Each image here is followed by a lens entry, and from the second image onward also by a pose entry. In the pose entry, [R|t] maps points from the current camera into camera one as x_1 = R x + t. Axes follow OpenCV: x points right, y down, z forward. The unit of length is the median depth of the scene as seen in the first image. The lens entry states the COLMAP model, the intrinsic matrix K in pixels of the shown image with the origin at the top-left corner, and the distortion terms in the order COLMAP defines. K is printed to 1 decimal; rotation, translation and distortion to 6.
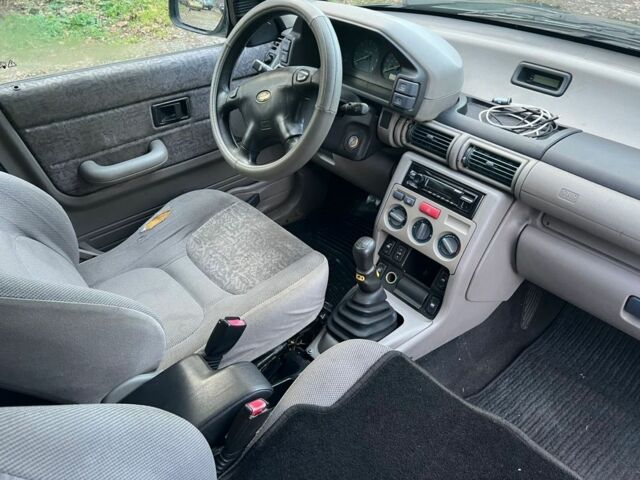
lens RADIAL K [[490.4, 0, 320.0], [0, 490.4, 240.0], [0, 0, 1]] dist [-0.004395, -0.003980]
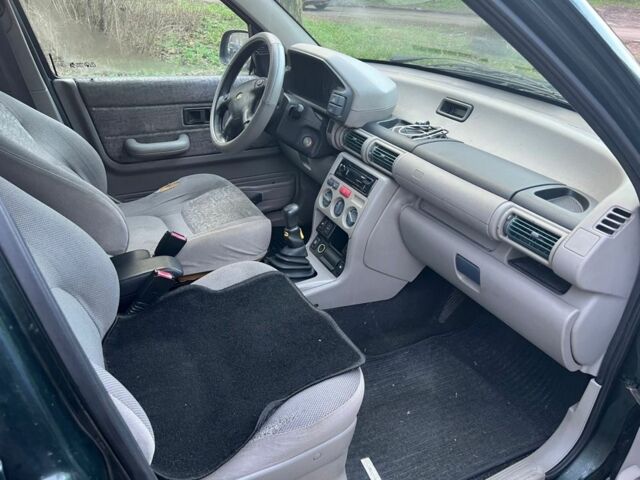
lens RADIAL K [[490.4, 0, 320.0], [0, 490.4, 240.0], [0, 0, 1]] dist [-0.004395, -0.003980]
pose [[0.969776, 0.145708, -0.195712, 0.419091], [-0.174459, 0.974848, -0.138691, 0.251281], [0.170581, 0.168643, 0.970805, -0.260580]]
